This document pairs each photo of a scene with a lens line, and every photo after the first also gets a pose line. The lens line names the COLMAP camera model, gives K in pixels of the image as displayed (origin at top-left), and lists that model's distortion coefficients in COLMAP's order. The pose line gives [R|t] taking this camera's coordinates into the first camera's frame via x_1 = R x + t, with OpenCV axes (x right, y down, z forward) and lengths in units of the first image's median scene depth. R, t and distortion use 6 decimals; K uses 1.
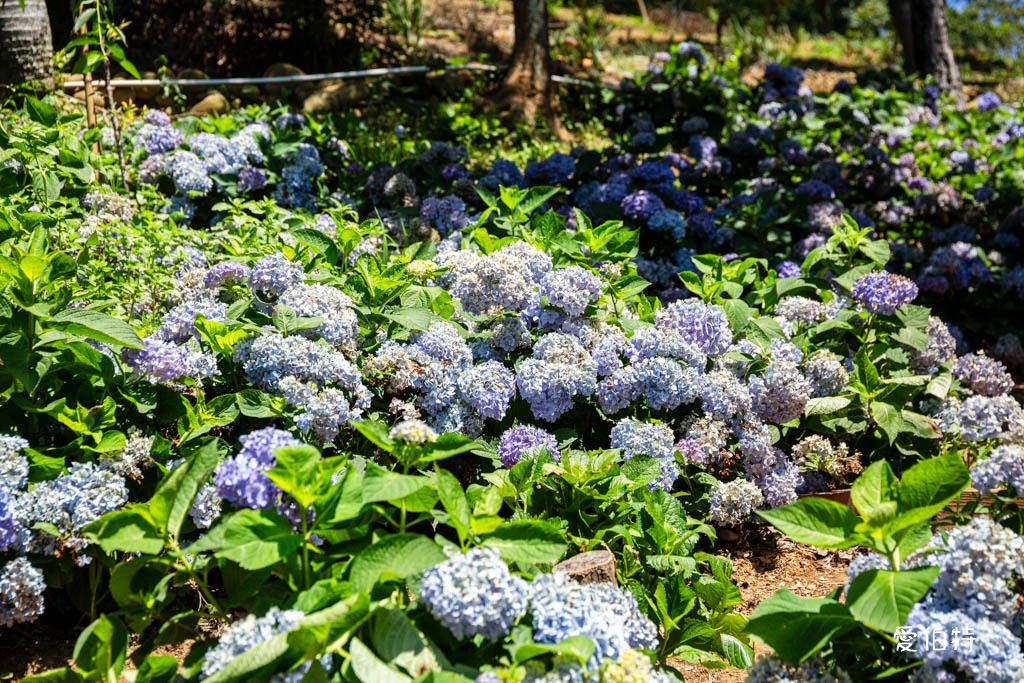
lens RADIAL K [[2057.9, 0, 512.0], [0, 2057.9, 341.5], [0, 0, 1]] dist [0.009581, -0.059772]
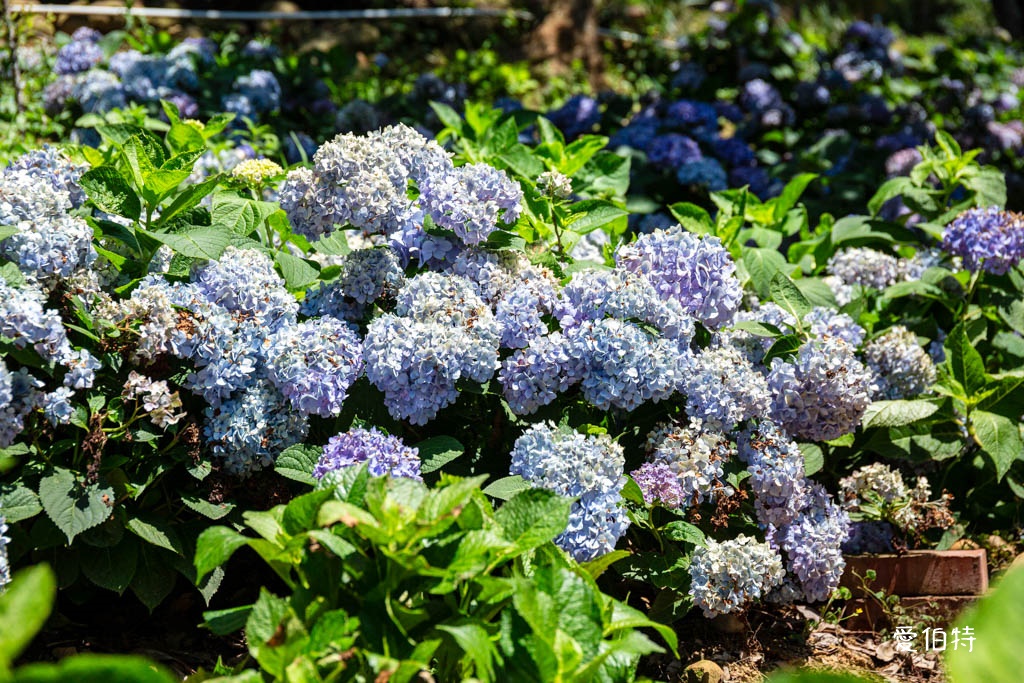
lens RADIAL K [[2195.1, 0, 512.0], [0, 2195.1, 278.2], [0, 0, 1]] dist [-0.404447, 4.036389]
pose [[0.998954, 0.032565, -0.032092, 0.061923], [-0.033515, 0.999002, -0.029531, 0.014796], [0.031099, 0.030576, 0.999049, 0.376647]]
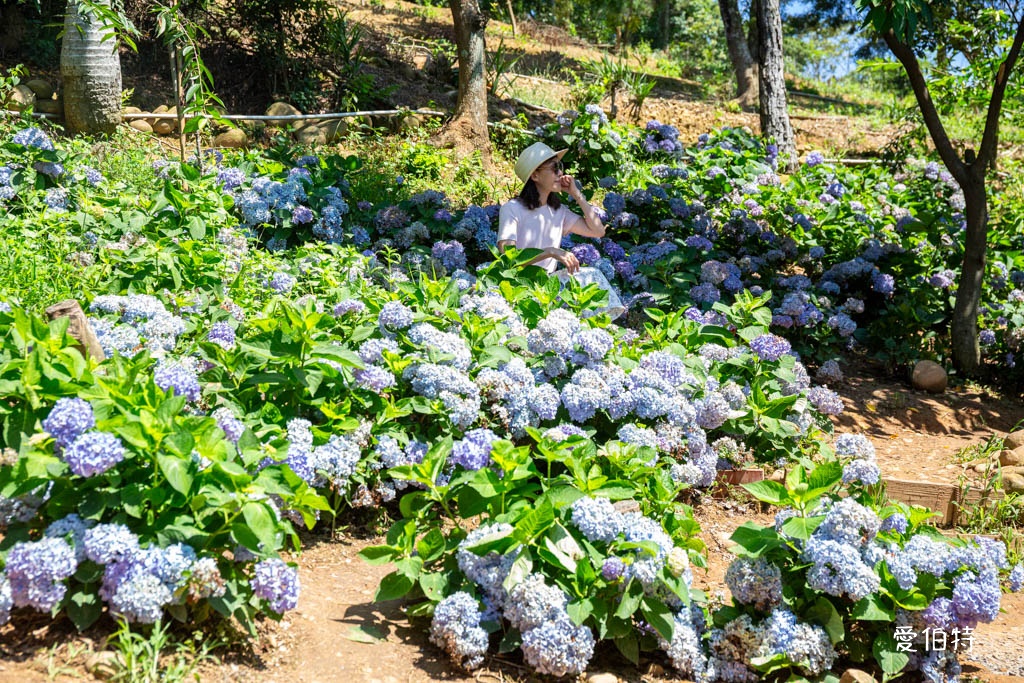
lens RADIAL K [[1923.5, 0, 512.0], [0, 1923.5, 284.8], [0, 0, 1]] dist [-0.553014, 6.812941]
pose [[0.994443, 0.061281, 0.085601, -0.173311], [-0.060708, 0.998112, -0.009292, -0.053444], [-0.086008, 0.004044, 0.996286, -0.538299]]
